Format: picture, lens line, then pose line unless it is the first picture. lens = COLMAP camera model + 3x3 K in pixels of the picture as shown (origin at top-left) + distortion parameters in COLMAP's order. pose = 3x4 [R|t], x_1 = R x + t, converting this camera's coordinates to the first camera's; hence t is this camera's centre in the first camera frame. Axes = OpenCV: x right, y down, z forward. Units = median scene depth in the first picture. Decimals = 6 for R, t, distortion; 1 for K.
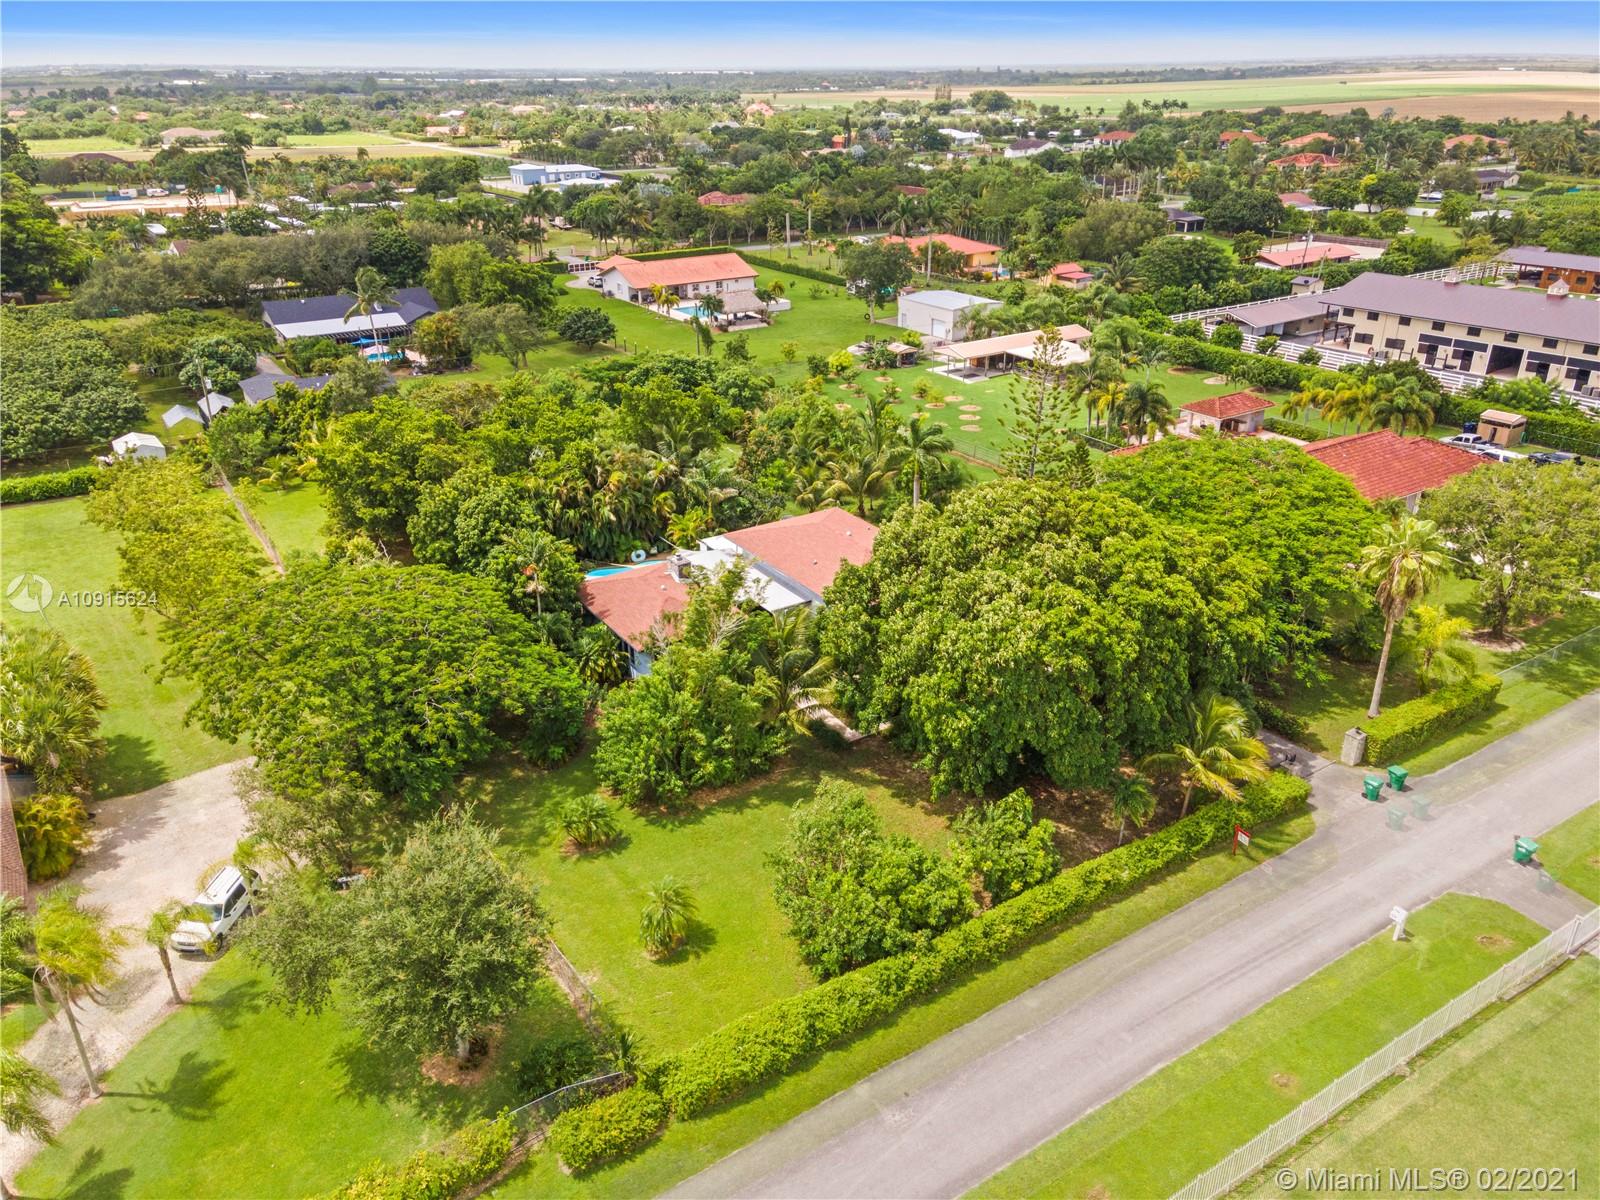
lens RADIAL K [[1189.1, 0, 806.8], [0, 1189.1, 545.1], [0, 0, 1]] dist [0.026639, 0.028517]
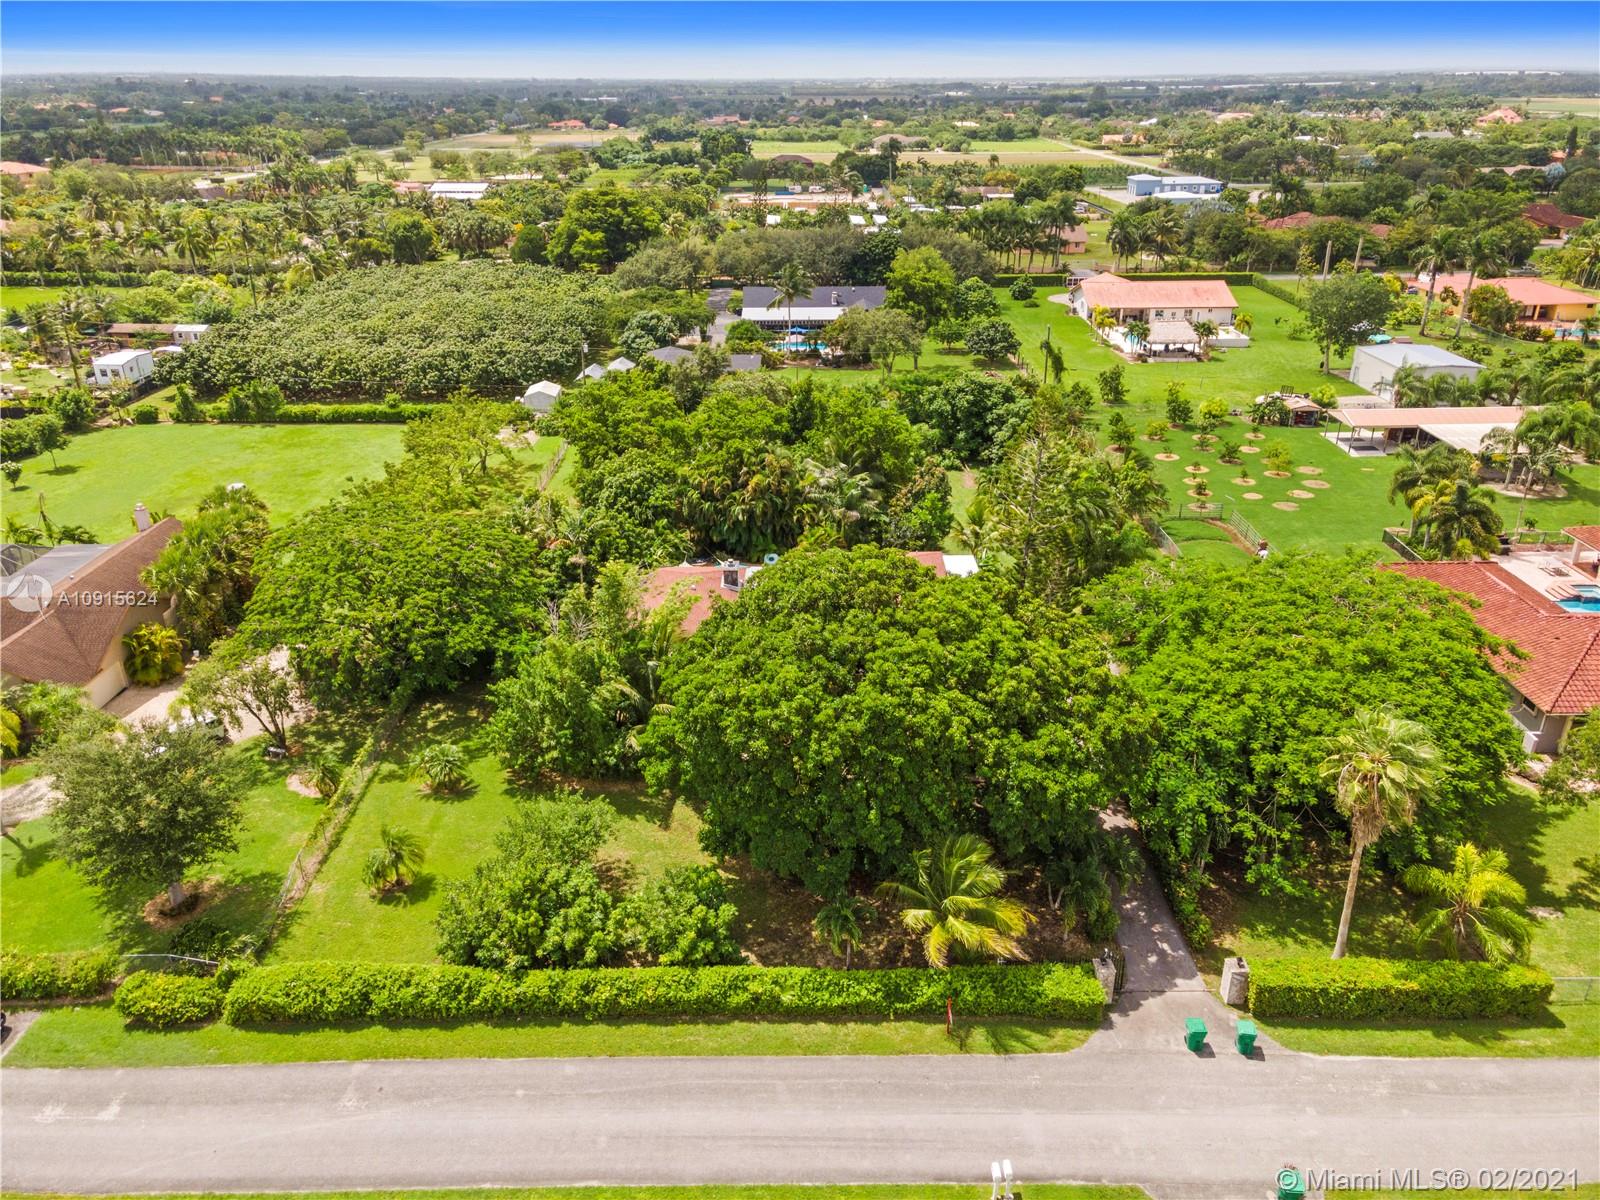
lens RADIAL K [[1190.9, 0, 800.7], [0, 1190.9, 521.7], [0, 0, 1]] dist [0.037320, 0.000318]
pose [[0.835925, 0.194623, -0.513177, 0.375092], [-0.206419, 0.977851, 0.034610, -0.059069], [0.508547, 0.076998, 0.857585, 0.116977]]
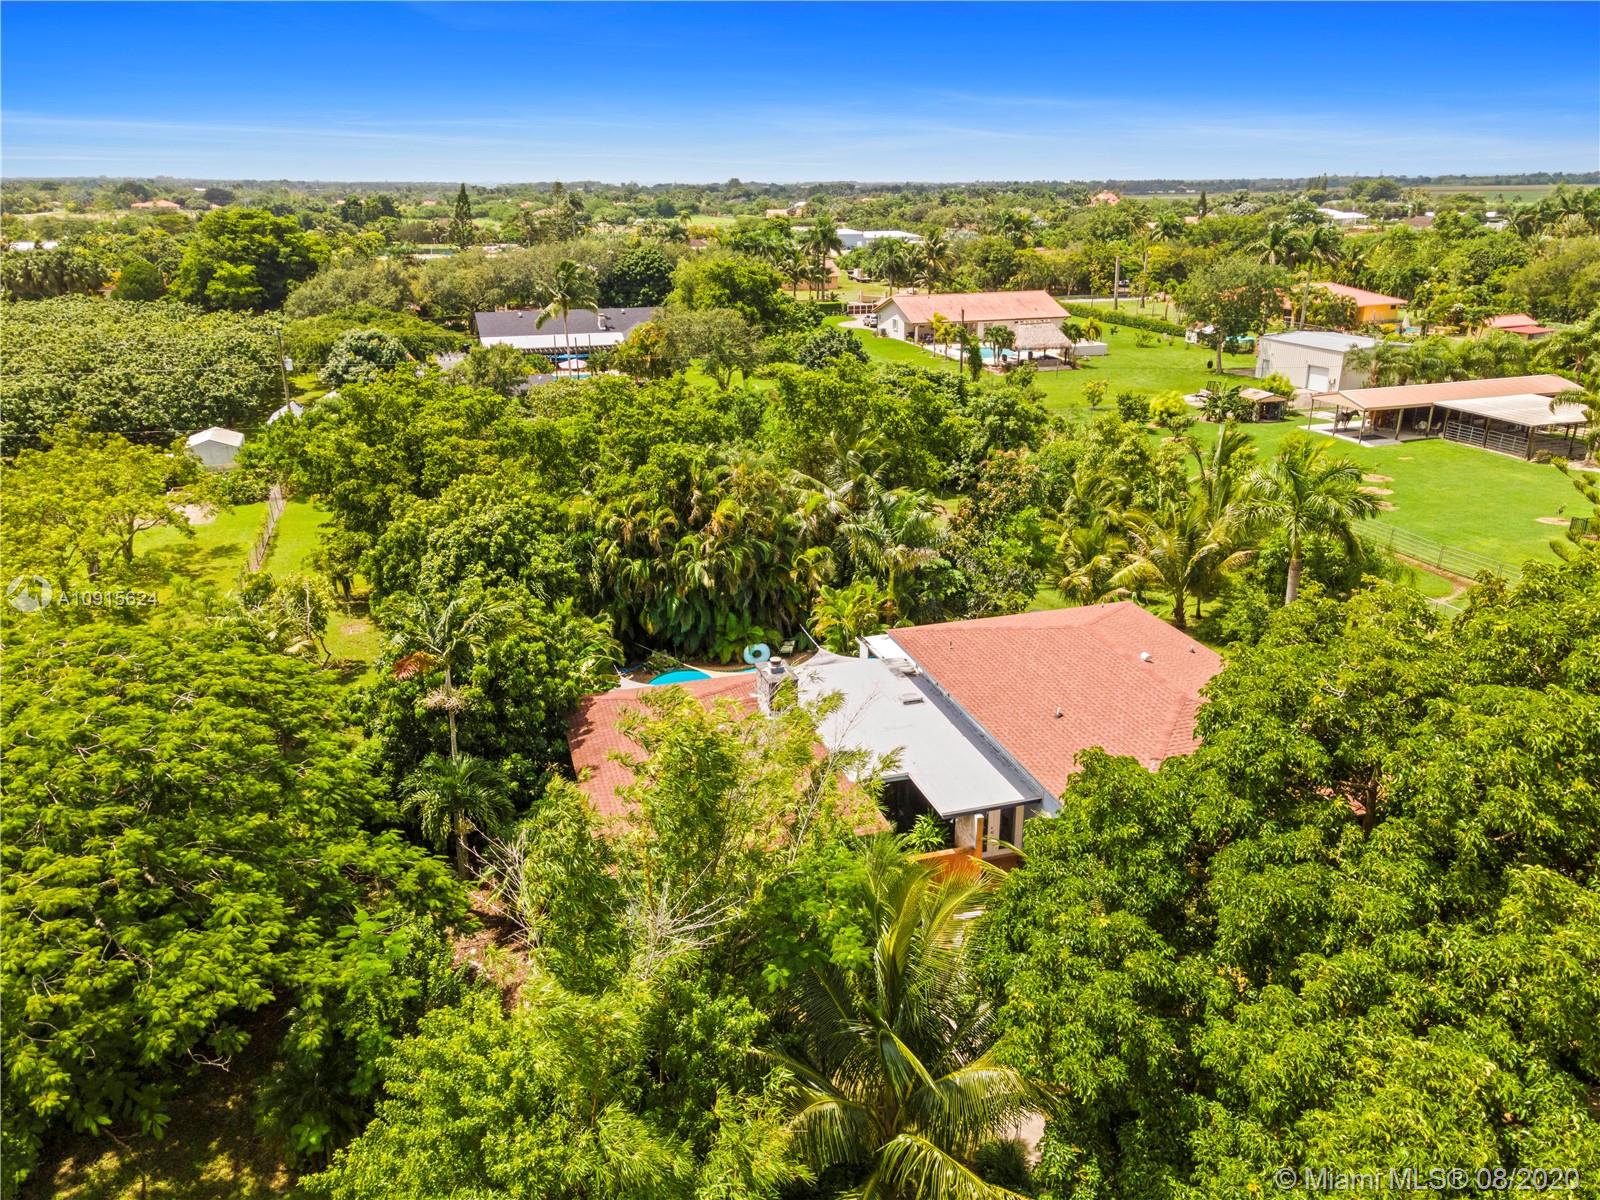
lens RADIAL K [[1189.1, 0, 806.8], [0, 1189.1, 545.1], [0, 0, 1]] dist [0.026639, 0.028517]
pose [[0.961565, 0.083297, -0.261637, 0.022516], [-0.104655, 0.992129, -0.068761, -0.005588], [0.253850, 0.093500, 0.962714, 0.427572]]
